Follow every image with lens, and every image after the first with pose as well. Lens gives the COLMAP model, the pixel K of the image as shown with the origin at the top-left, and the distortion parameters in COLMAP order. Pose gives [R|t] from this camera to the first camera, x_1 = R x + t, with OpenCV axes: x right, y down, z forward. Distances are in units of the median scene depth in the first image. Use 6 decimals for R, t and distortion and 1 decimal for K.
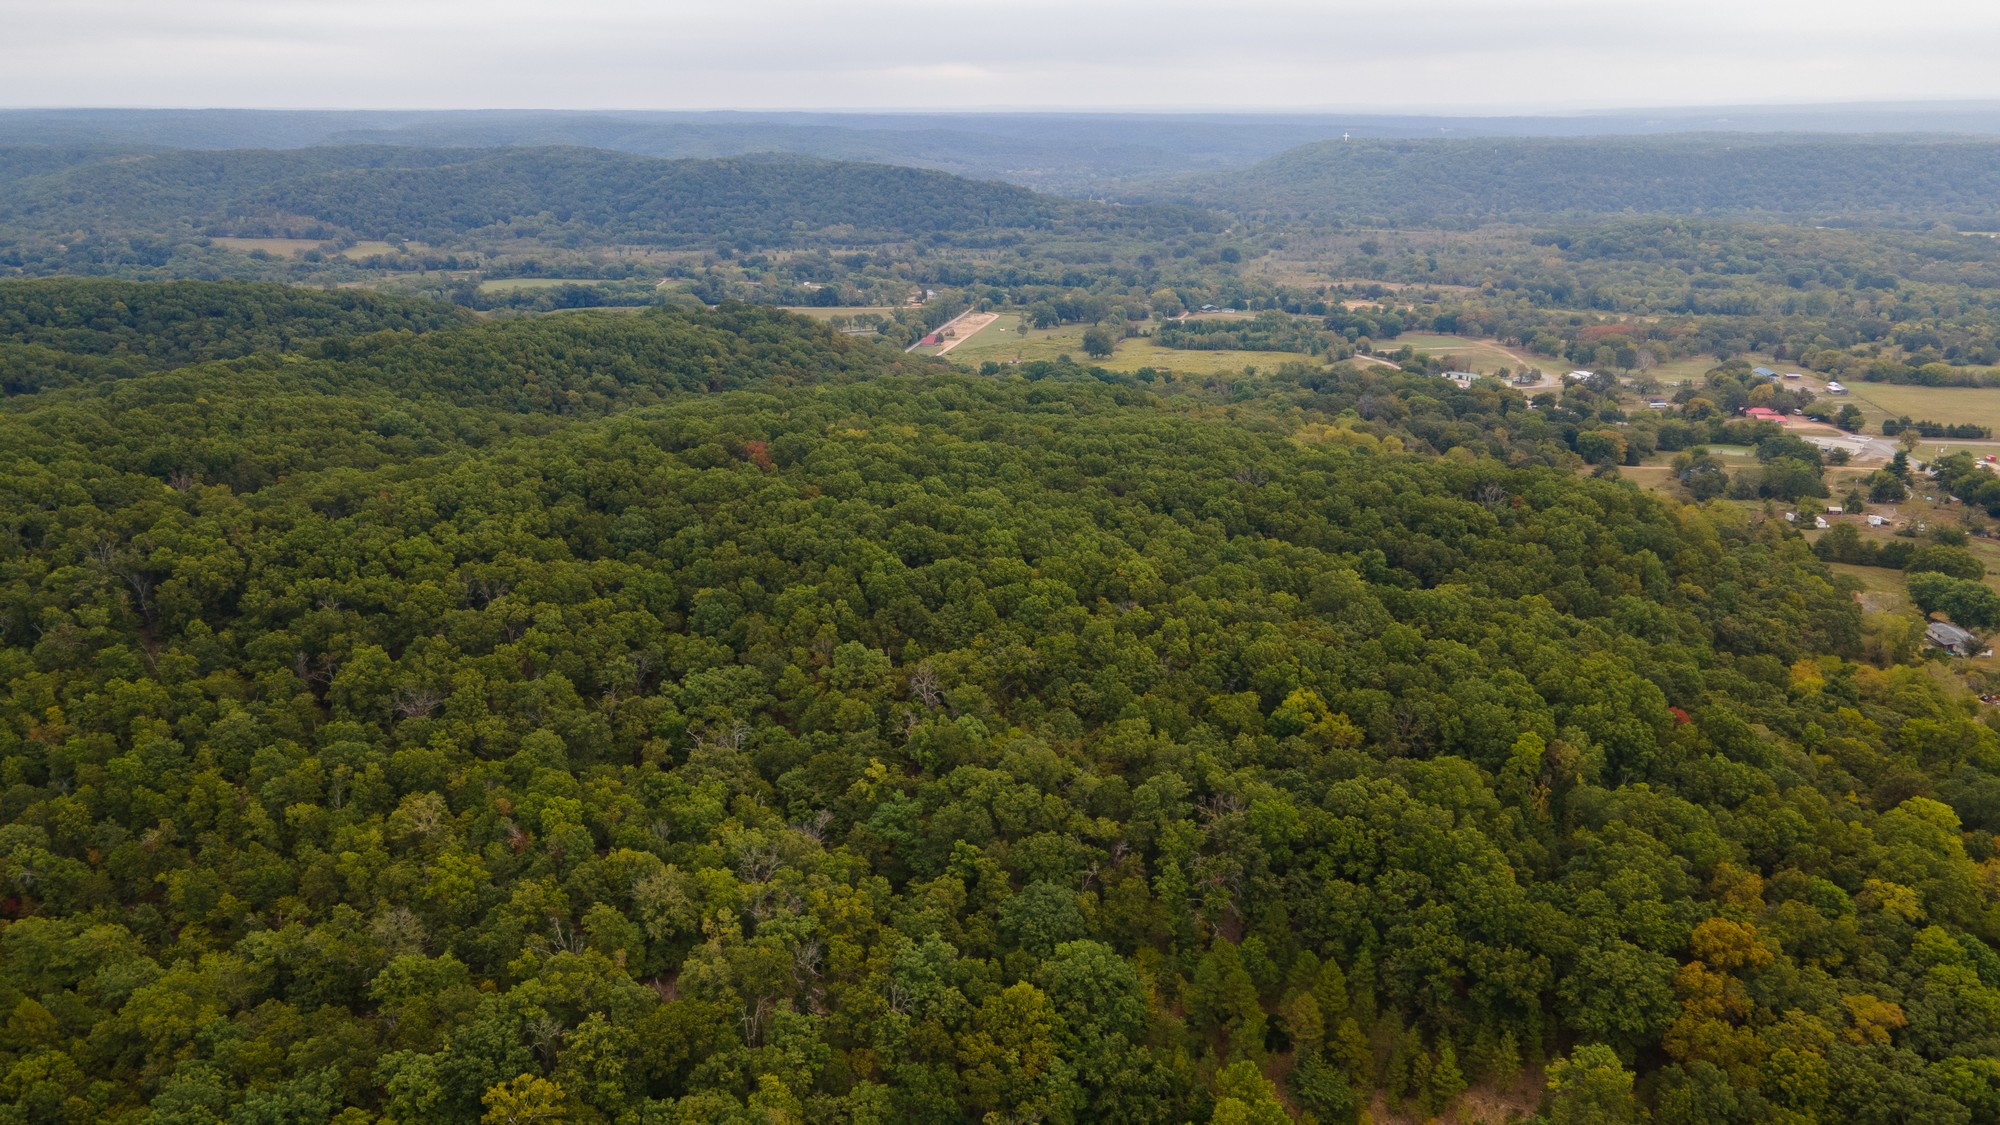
lens RADIAL K [[1471.5, 0, 1000.0], [0, 1471.5, 562.5], [0, 0, 1]] dist [0.022429, 0.043873]
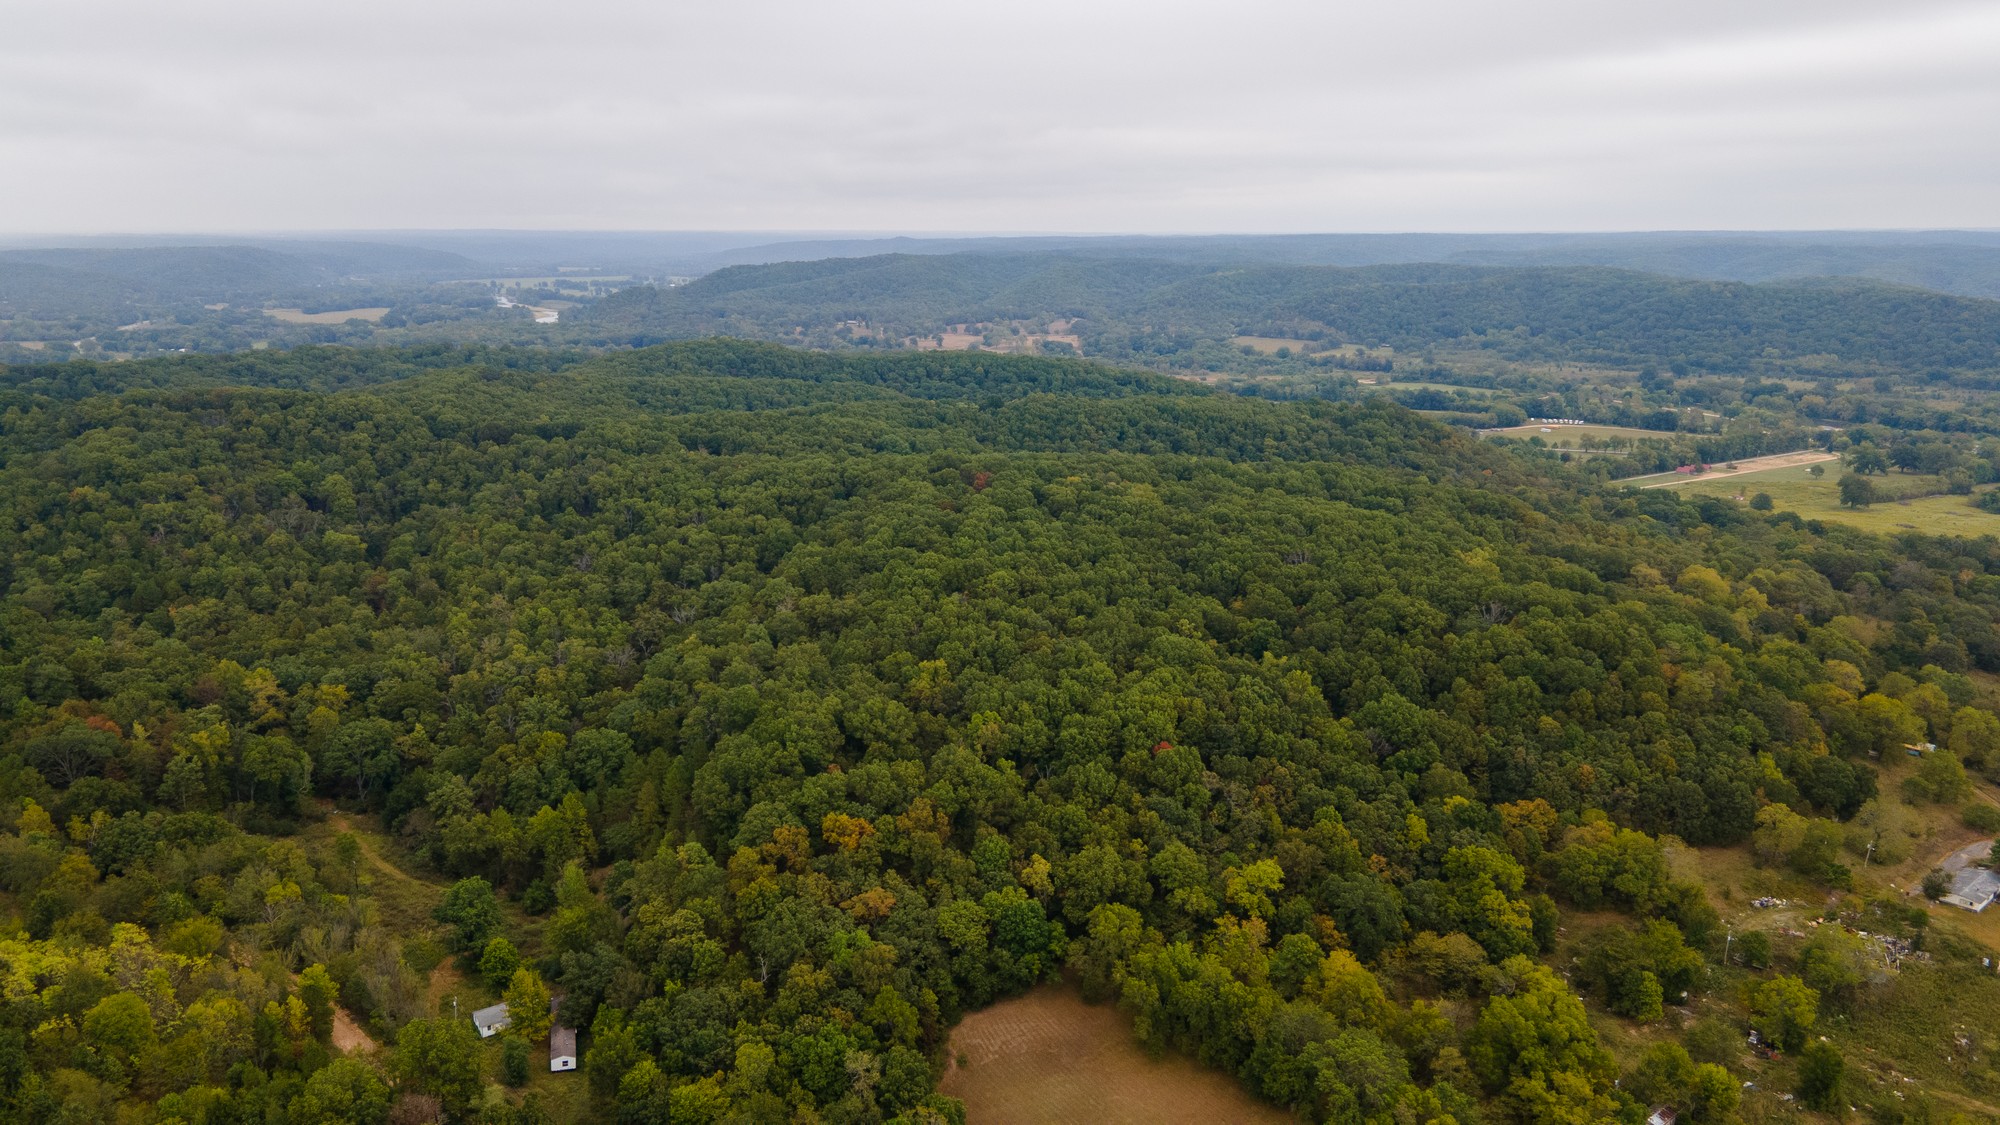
lens RADIAL K [[1471.5, 0, 1000.0], [0, 1471.5, 562.5], [0, 0, 1]] dist [0.022429, 0.043873]
pose [[0.716325, 0.160287, -0.679107, 0.298782], [-0.211392, 0.977371, 0.007707, -0.006201], [0.664975, 0.138037, 0.733999, 0.011457]]
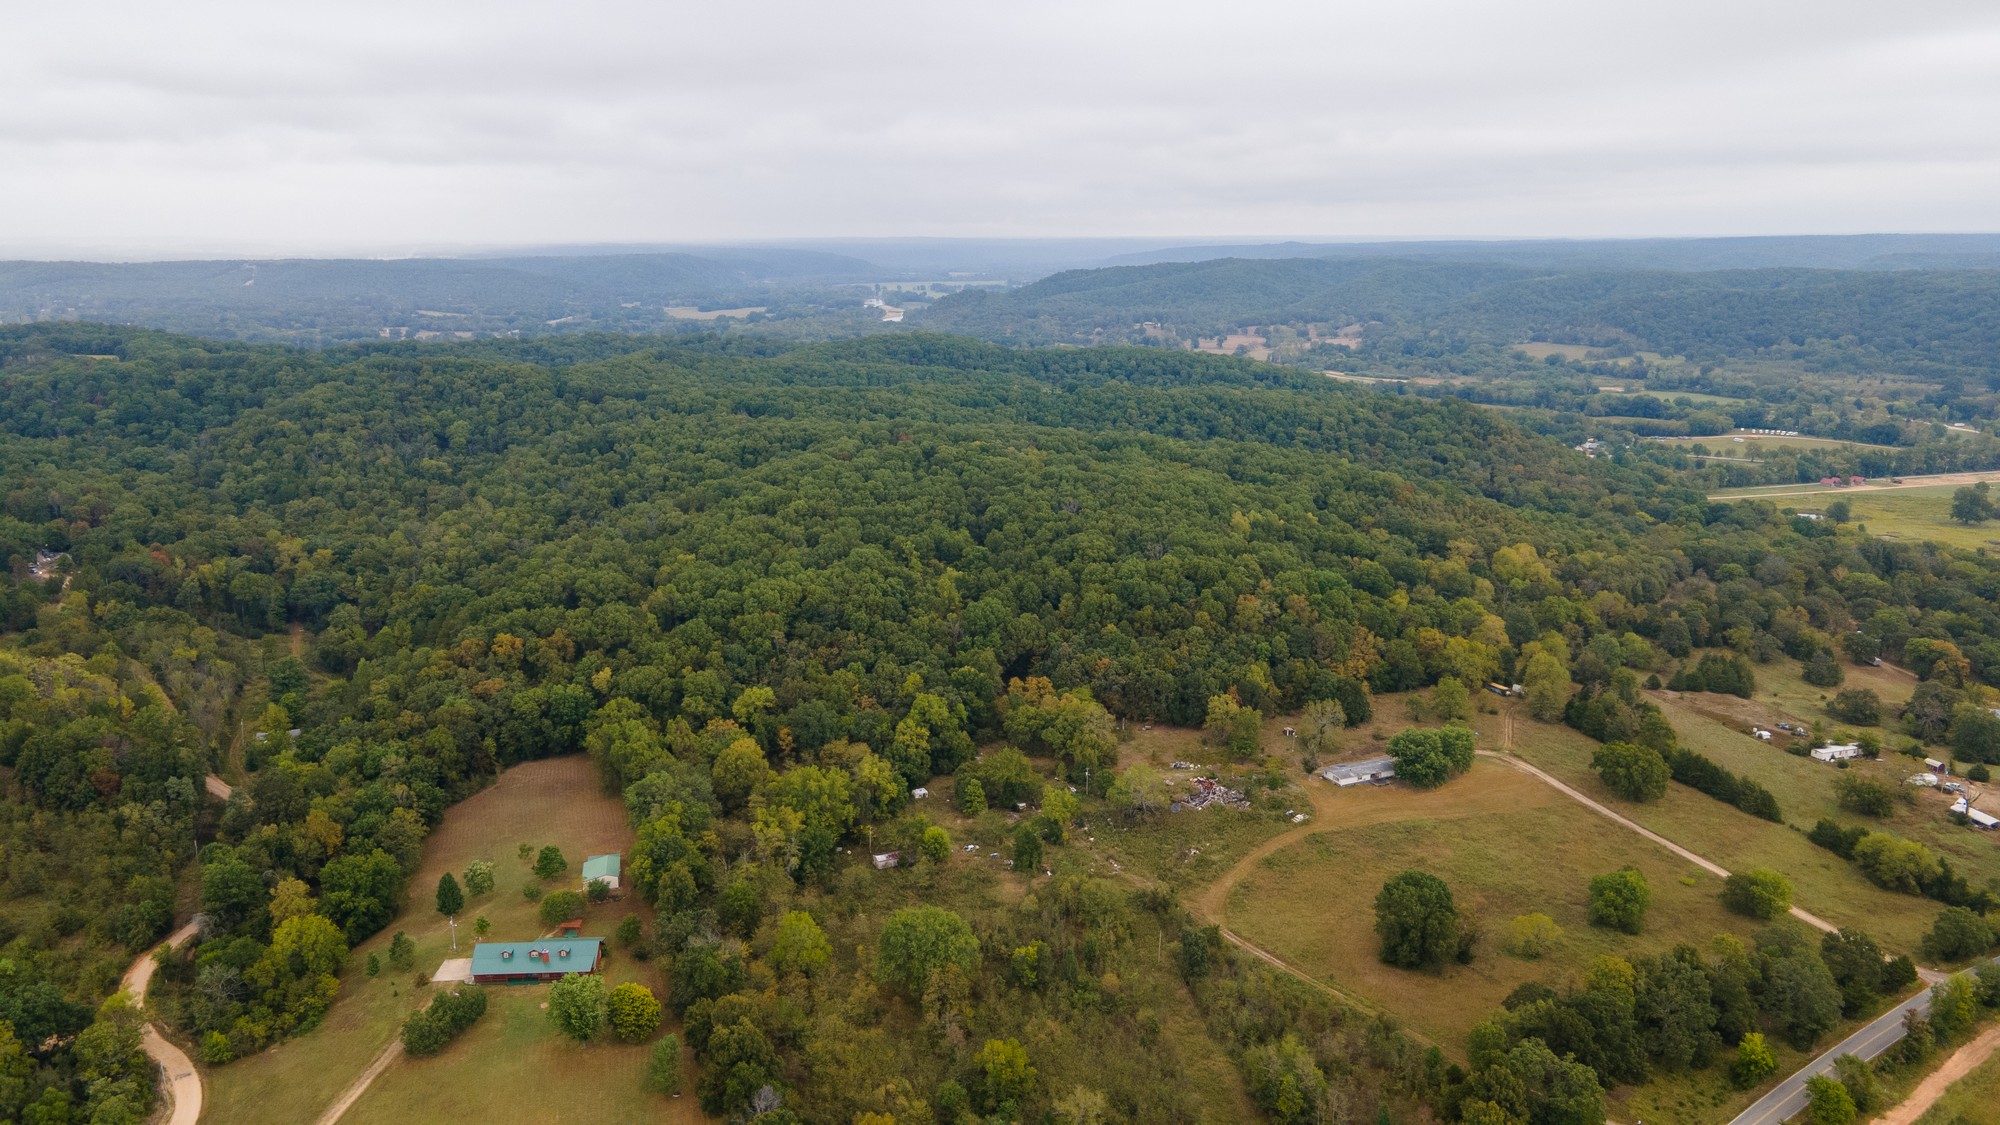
lens RADIAL K [[1471.5, 0, 1000.0], [0, 1471.5, 562.5], [0, 0, 1]] dist [0.022429, 0.043873]
pose [[0.487407, 0.194297, -0.851283, 0.506995], [-0.259516, 0.963108, 0.071233, -0.034904], [0.833718, 0.186202, 0.519848, 0.100227]]
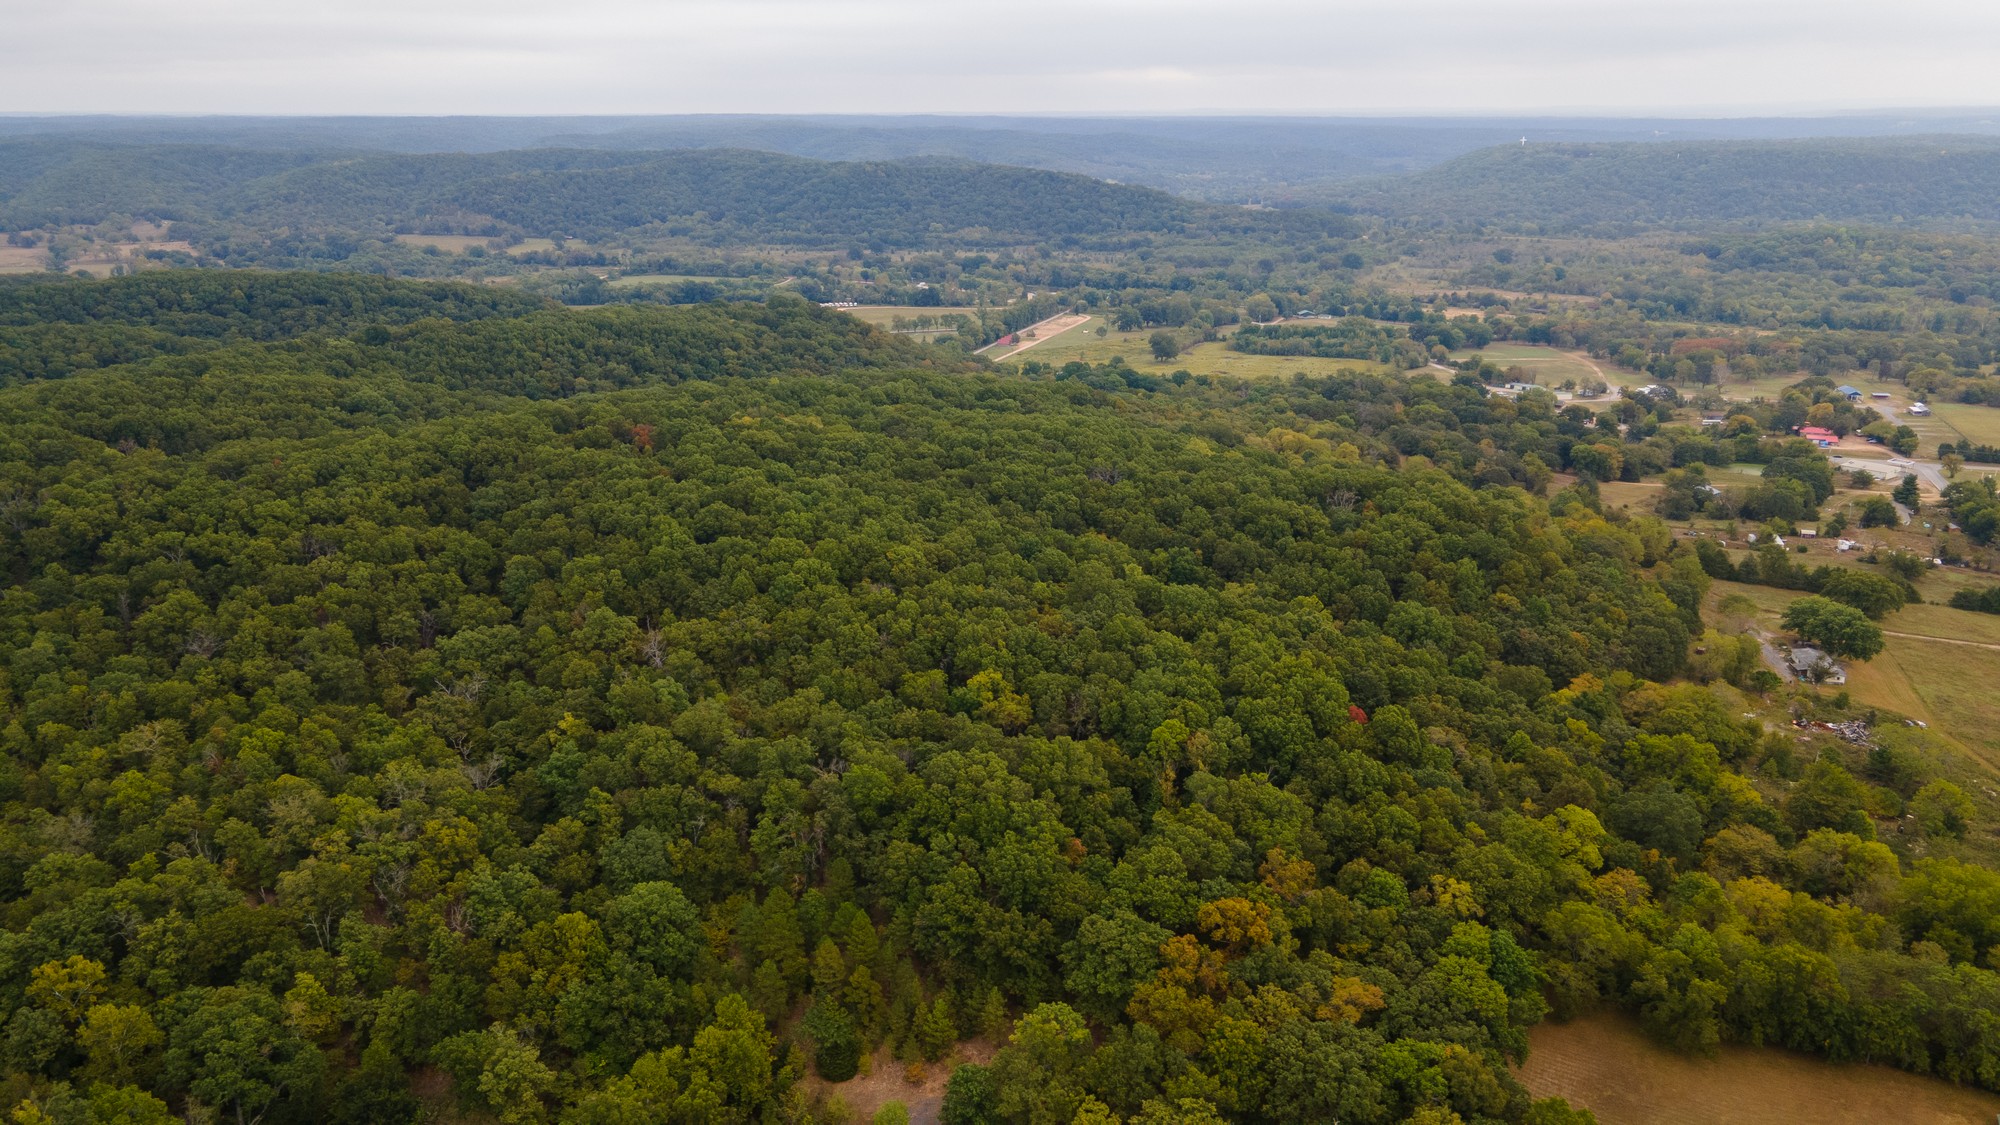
lens RADIAL K [[1471.5, 0, 1000.0], [0, 1471.5, 562.5], [0, 0, 1]] dist [0.022429, 0.043873]
pose [[0.990296, 0.040466, -0.132954, 0.091259], [-0.040764, 0.999169, 0.000479, 0.002310], [0.132863, 0.004946, 0.991122, -0.009283]]
